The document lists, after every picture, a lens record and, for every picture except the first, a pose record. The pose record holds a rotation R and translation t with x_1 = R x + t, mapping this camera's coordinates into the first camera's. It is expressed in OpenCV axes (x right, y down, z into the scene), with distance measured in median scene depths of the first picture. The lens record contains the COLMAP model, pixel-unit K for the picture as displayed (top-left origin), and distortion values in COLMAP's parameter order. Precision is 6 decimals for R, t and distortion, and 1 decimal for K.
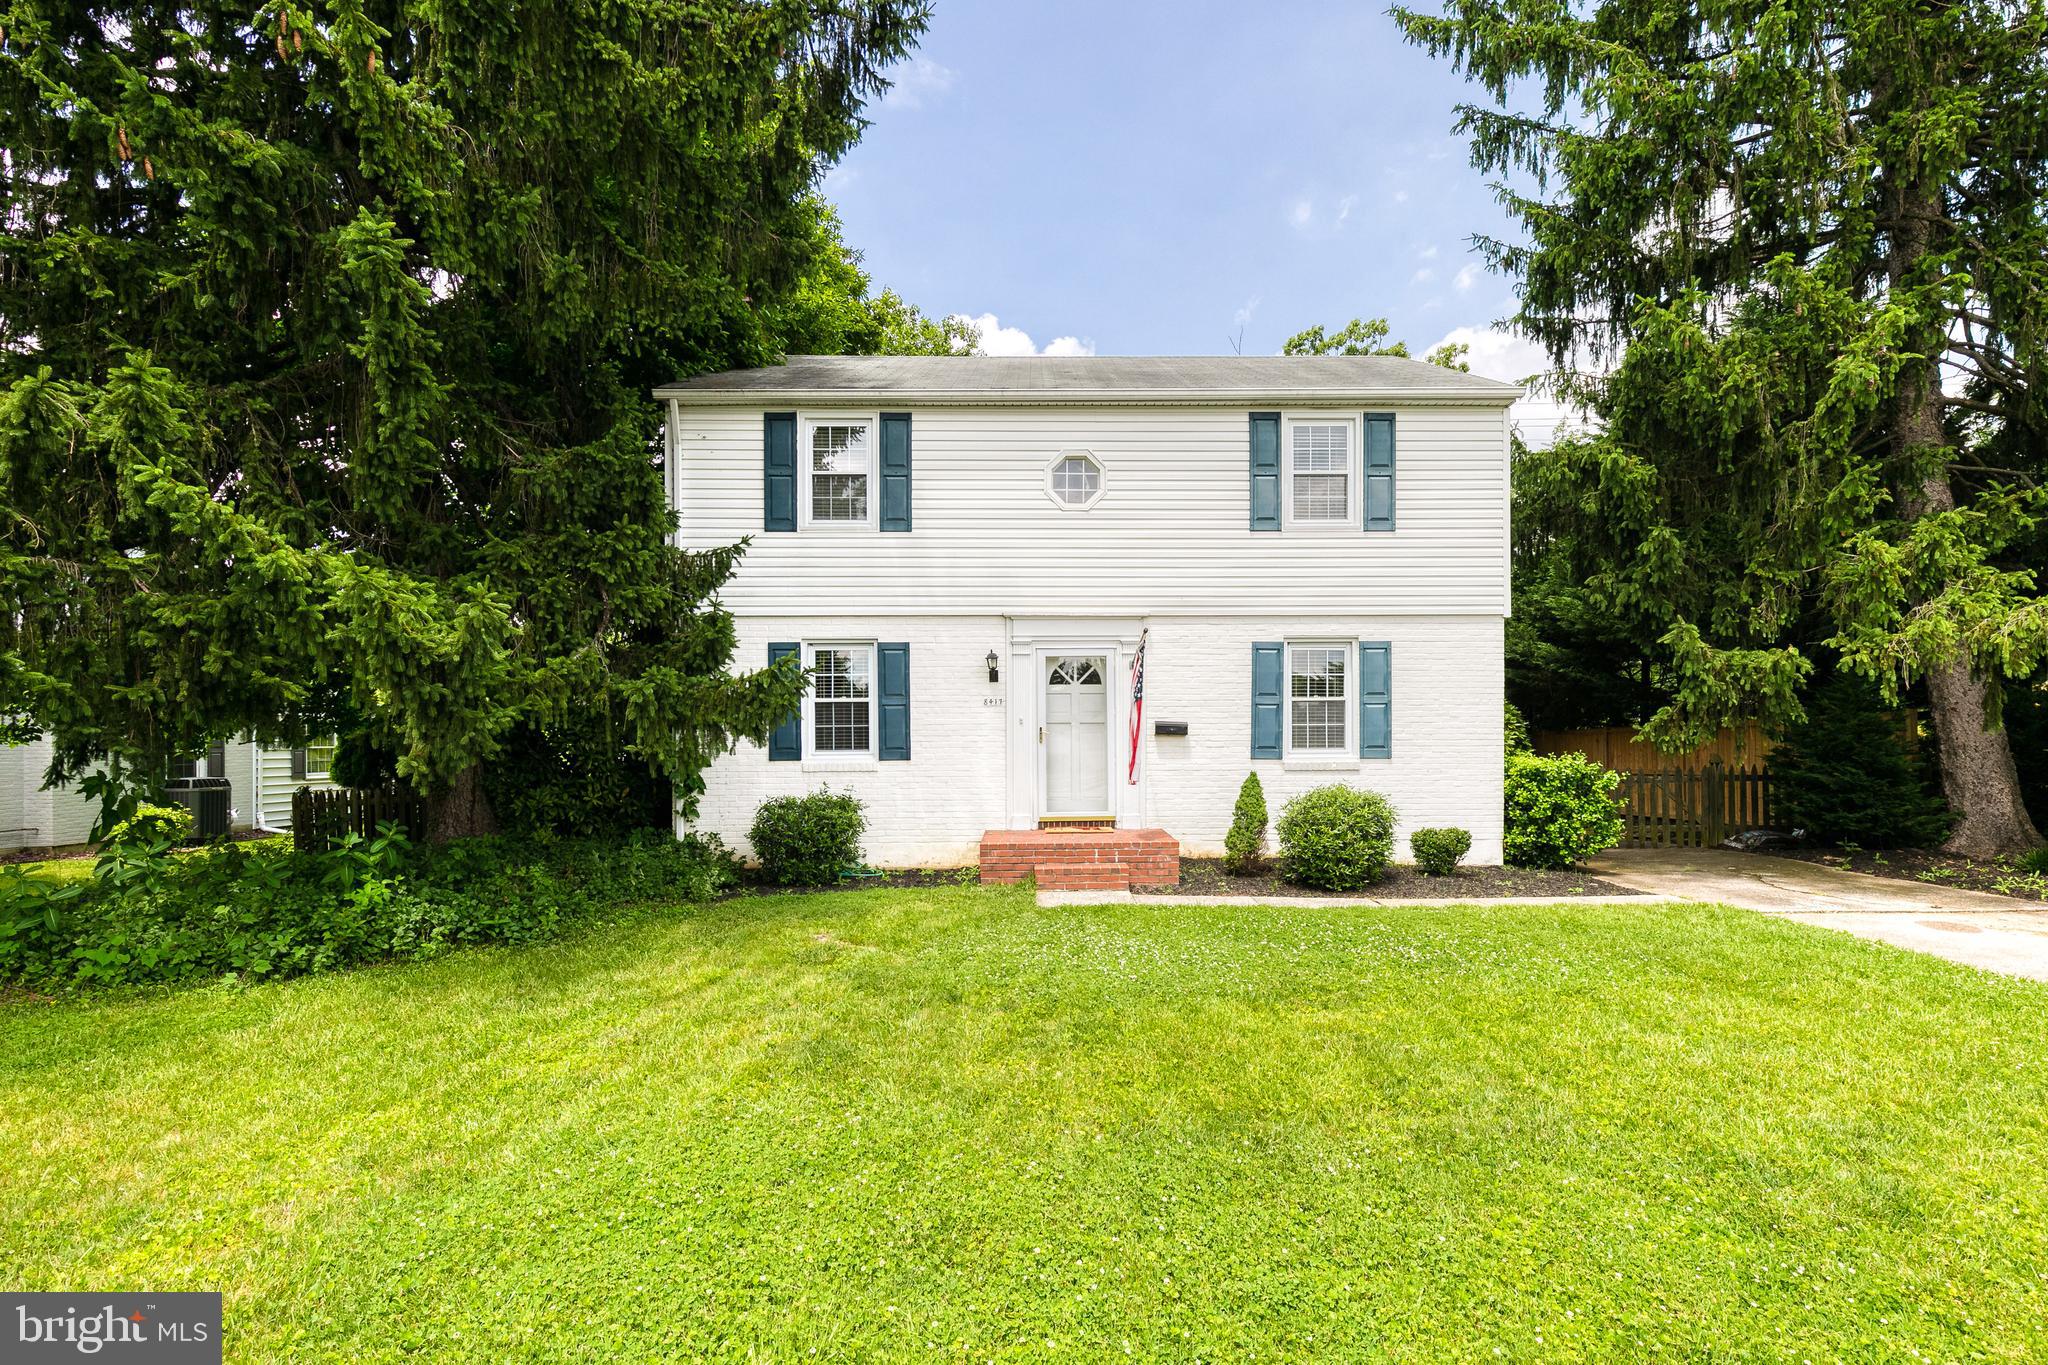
lens RADIAL K [[1029.7, 0, 1023.9], [0, 1029.7, 684.1], [0, 0, 1]] dist [0.029457, 0.000131]
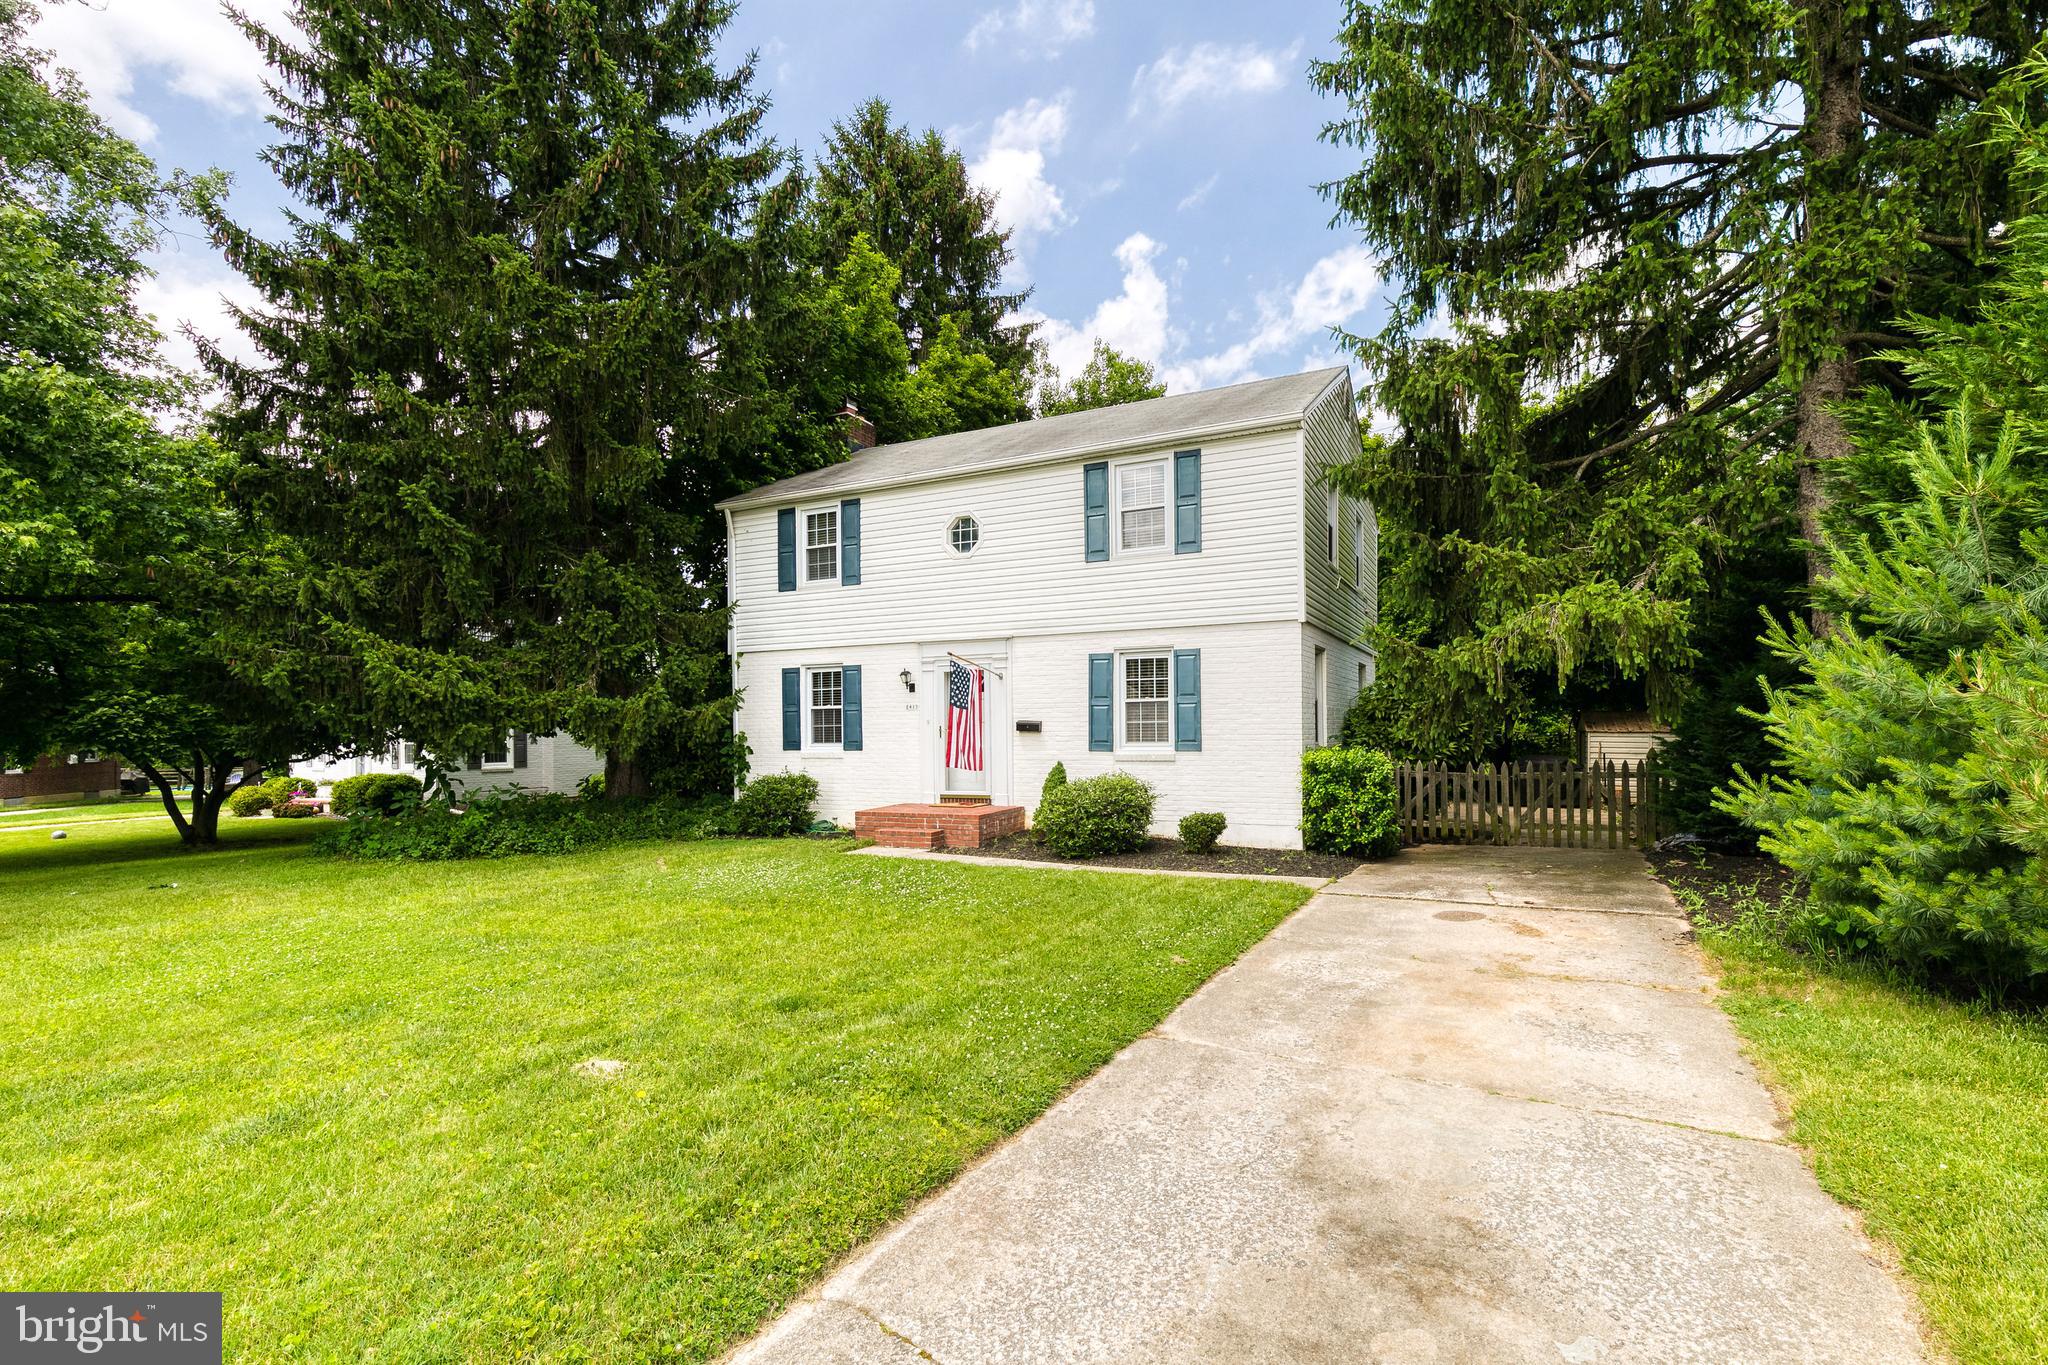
lens RADIAL K [[928.3, 0, 1025.7], [0, 928.3, 689.6], [0, 0, 1]] dist [0.010457, -0.002751]
pose [[0.887119, -0.023614, -0.460937, 0.655956], [0.027070, 0.999633, 0.000887, -0.002059], [0.460747, -0.013265, 0.887432, -0.001899]]
